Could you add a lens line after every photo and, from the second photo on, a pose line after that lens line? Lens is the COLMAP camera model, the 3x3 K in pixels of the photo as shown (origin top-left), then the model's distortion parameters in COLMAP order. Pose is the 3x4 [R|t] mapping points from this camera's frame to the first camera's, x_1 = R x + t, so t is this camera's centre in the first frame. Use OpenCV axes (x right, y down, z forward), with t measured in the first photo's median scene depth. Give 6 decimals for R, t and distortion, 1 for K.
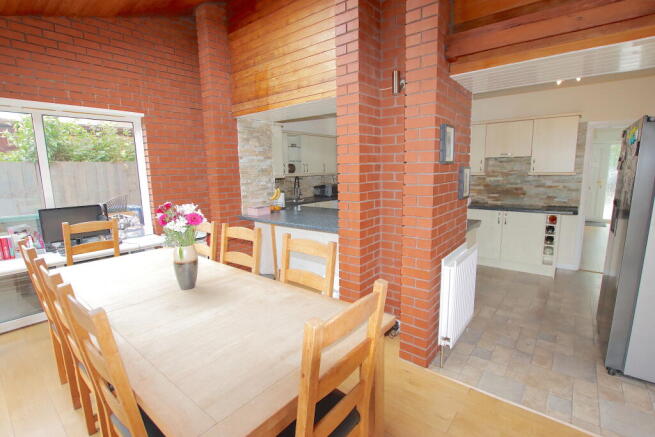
lens RADIAL K [[307.5, 0, 327.5], [0, 307.5, 218.5], [0, 0, 1]] dist [-0.019719, 0.000260]
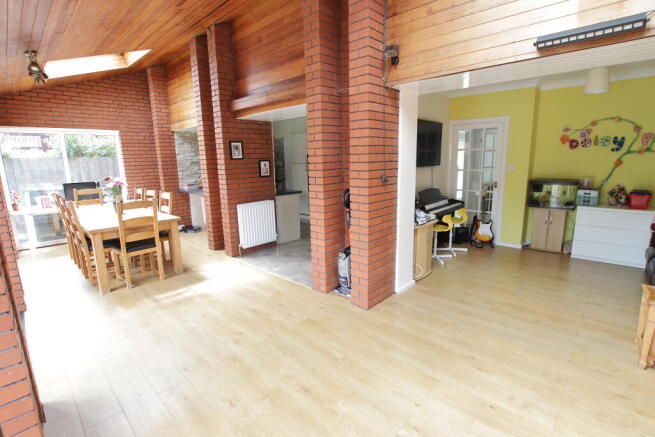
lens RADIAL K [[307.5, 0, 327.5], [0, 307.5, 218.5], [0, 0, 1]] dist [-0.019719, 0.000260]
pose [[0.997386, 0.010419, -0.071501, 0.728597], [-0.008286, 0.999514, 0.030064, 0.101425], [0.071780, -0.029393, 0.996987, -0.681164]]
